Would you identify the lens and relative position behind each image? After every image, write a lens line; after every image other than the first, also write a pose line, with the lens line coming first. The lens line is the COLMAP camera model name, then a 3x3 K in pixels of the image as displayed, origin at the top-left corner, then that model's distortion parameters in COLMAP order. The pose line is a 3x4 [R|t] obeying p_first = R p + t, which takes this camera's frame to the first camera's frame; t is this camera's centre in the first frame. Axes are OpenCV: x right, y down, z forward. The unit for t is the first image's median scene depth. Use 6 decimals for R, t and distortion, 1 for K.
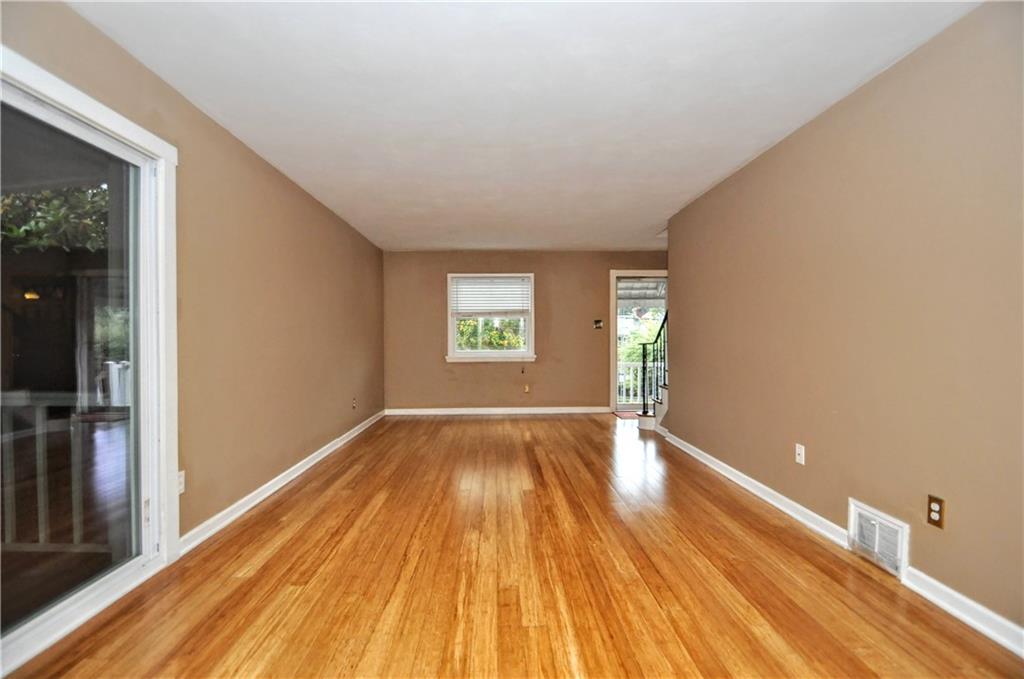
lens RADIAL K [[445.1, 0, 508.4], [0, 445.1, 339.6], [0, 0, 1]] dist [0.014573, -0.017210]
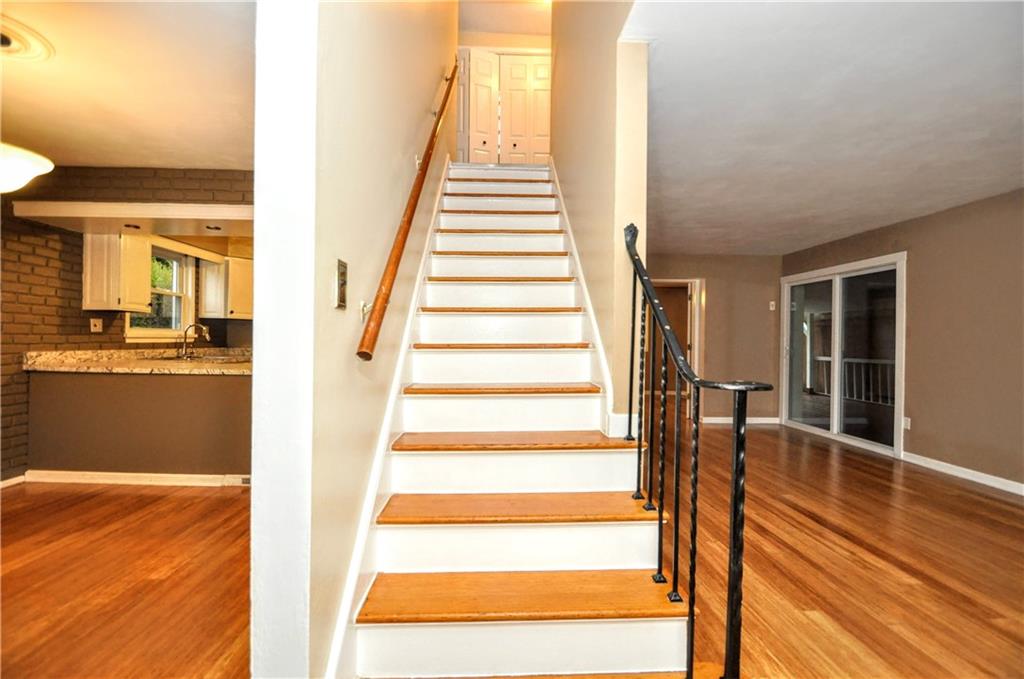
lens RADIAL K [[449.6, 0, 510.2], [0, 449.6, 340.1], [0, 0, 1]] dist [-0.000555, -0.008652]
pose [[-0.999840, -0.013973, -0.011193, 0.982913], [-0.014023, 0.999892, 0.004426, -0.020503], [0.011129, 0.004582, -0.999928, 2.863401]]
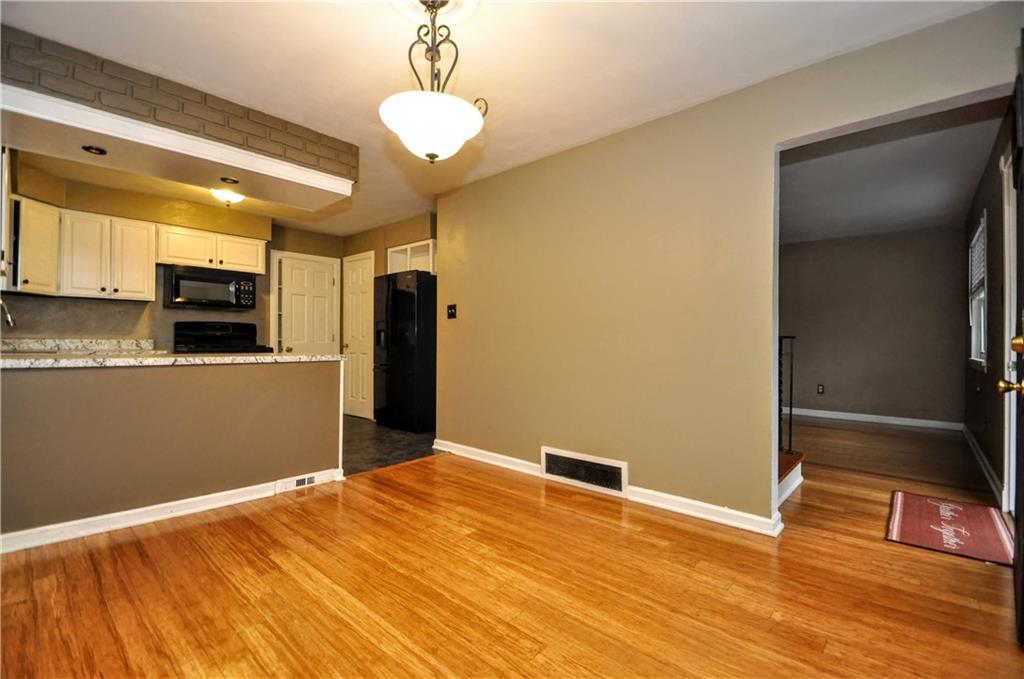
lens RADIAL K [[445.1, 0, 508.4], [0, 445.1, 339.6], [0, 0, 1]] dist [0.014573, -0.017210]
pose [[-0.693852, -0.005982, -0.720093, 2.347497], [-0.008479, 0.999964, -0.000137, 0.044427], [0.720068, 0.006010, -0.693877, 2.704859]]
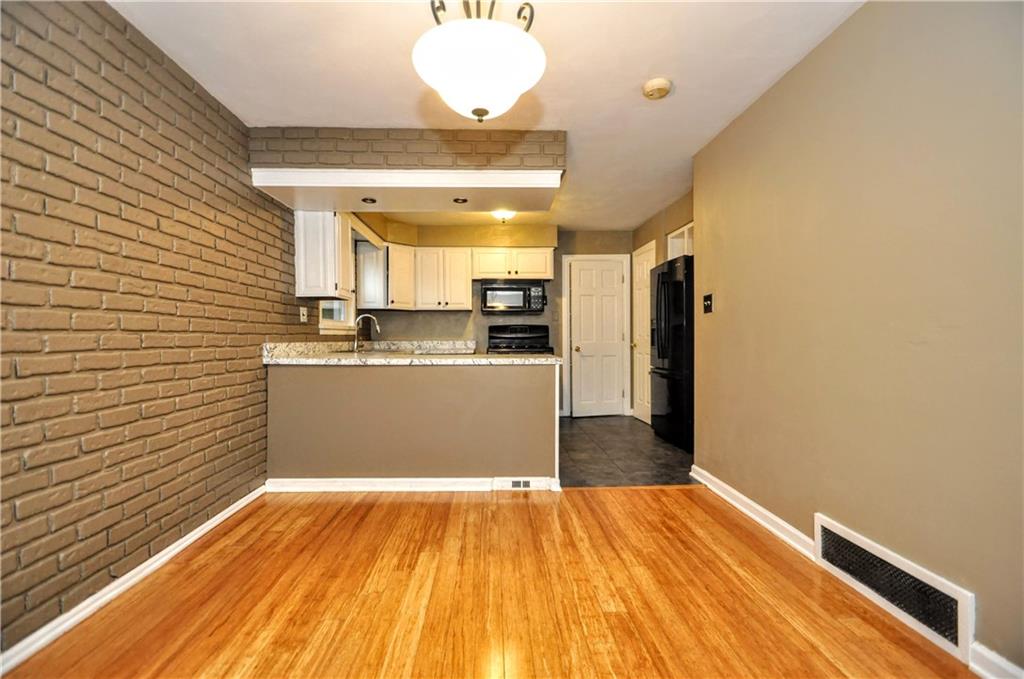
lens RADIAL K [[445.1, 0, 508.4], [0, 445.1, 339.6], [0, 0, 1]] dist [0.014573, -0.017210]
pose [[-0.999957, 0.005392, -0.007486, 1.862258], [0.005305, 0.999919, 0.011588, 0.025315], [0.007548, 0.011547, -0.999905, 2.674842]]
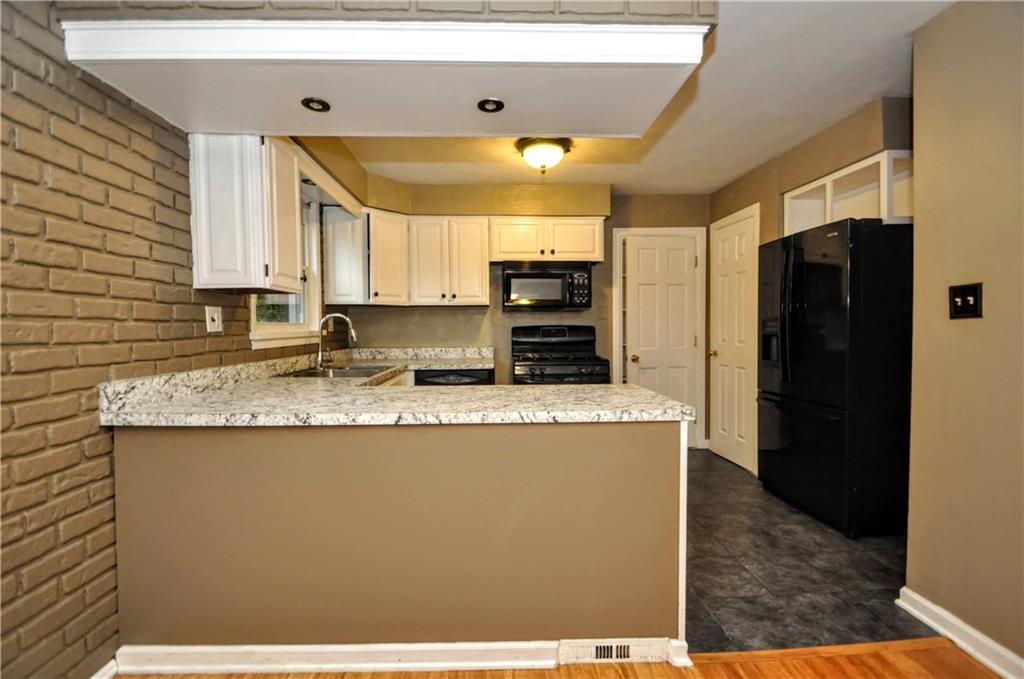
lens RADIAL K [[458.3, 0, 511.2], [0, 458.3, 339.4], [0, 0, 1]] dist [0.018469, -0.018538]
pose [[-0.999872, 0.007886, -0.013933, 1.977476], [0.007410, 0.999399, 0.033877, -0.033345], [0.014192, 0.033769, -0.999329, 2.055139]]
